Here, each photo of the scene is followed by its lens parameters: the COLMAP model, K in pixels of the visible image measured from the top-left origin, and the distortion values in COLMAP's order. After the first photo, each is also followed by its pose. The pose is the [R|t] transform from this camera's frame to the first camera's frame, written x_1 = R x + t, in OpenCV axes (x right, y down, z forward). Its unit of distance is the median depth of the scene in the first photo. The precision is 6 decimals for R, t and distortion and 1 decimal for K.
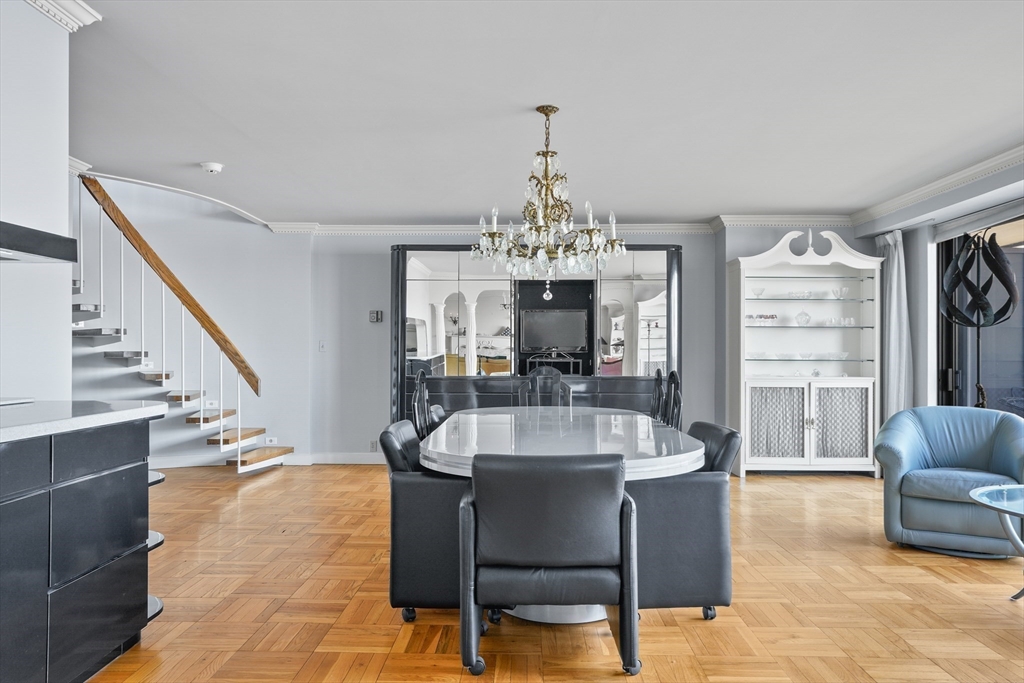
lens RADIAL K [[718.0, 0, 511.7], [0, 718.0, 346.7], [0, 0, 1]] dist [0.001415, 0.007524]
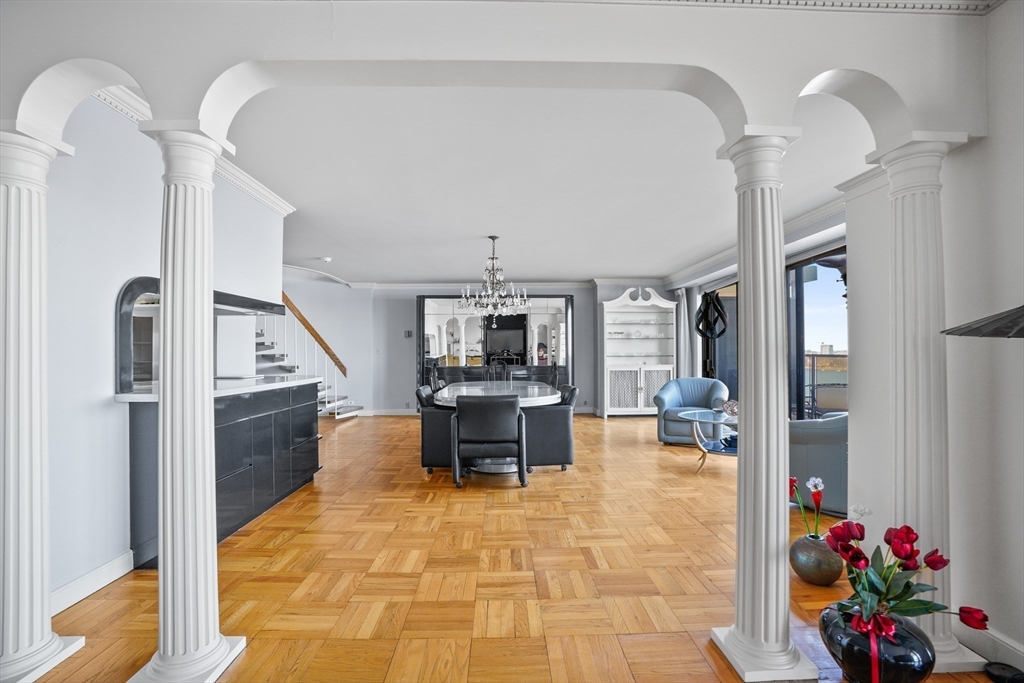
lens RADIAL K [[472.4, 0, 510.0], [0, 472.4, 346.5], [0, 0, 1]] dist [-0.071483, -0.000005]
pose [[0.999212, -0.007268, 0.039014, 0.026729], [0.007517, 0.999952, -0.006231, -0.001326], [-0.038967, 0.006520, 0.999219, -0.242065]]
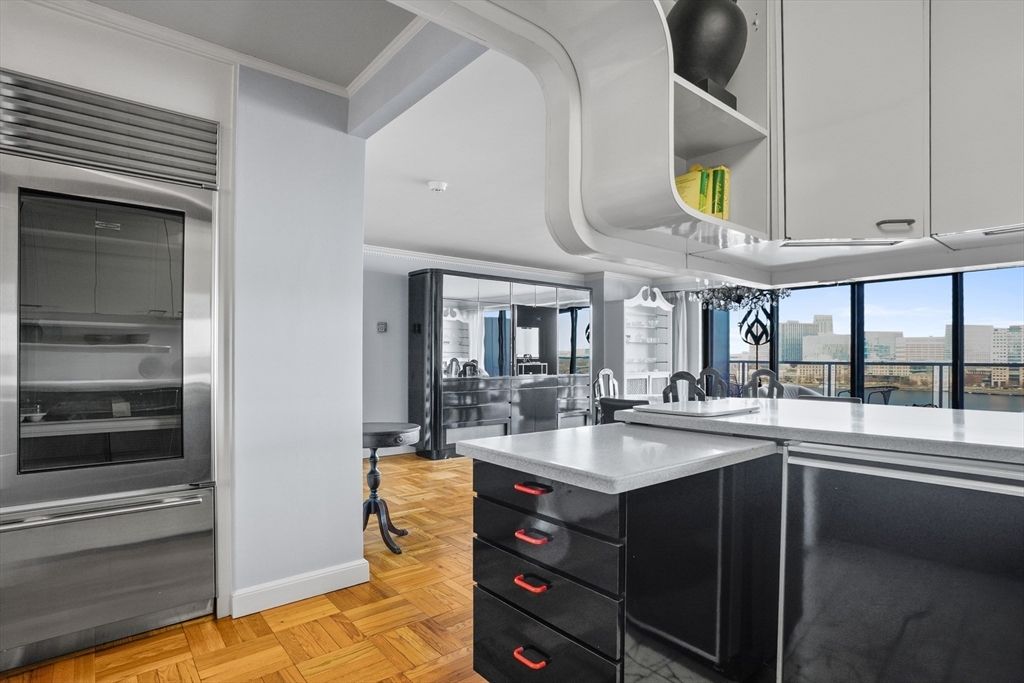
lens RADIAL K [[523.8, 0, 512.0], [0, 523.8, 341.5], [0, 0, 1]] dist [-0.033117, -0.000080]
pose [[0.761028, 0.015930, 0.648523, -0.700242], [-0.004464, 0.999803, -0.019321, -0.005505], [-0.648703, 0.011809, 0.760950, 0.290582]]
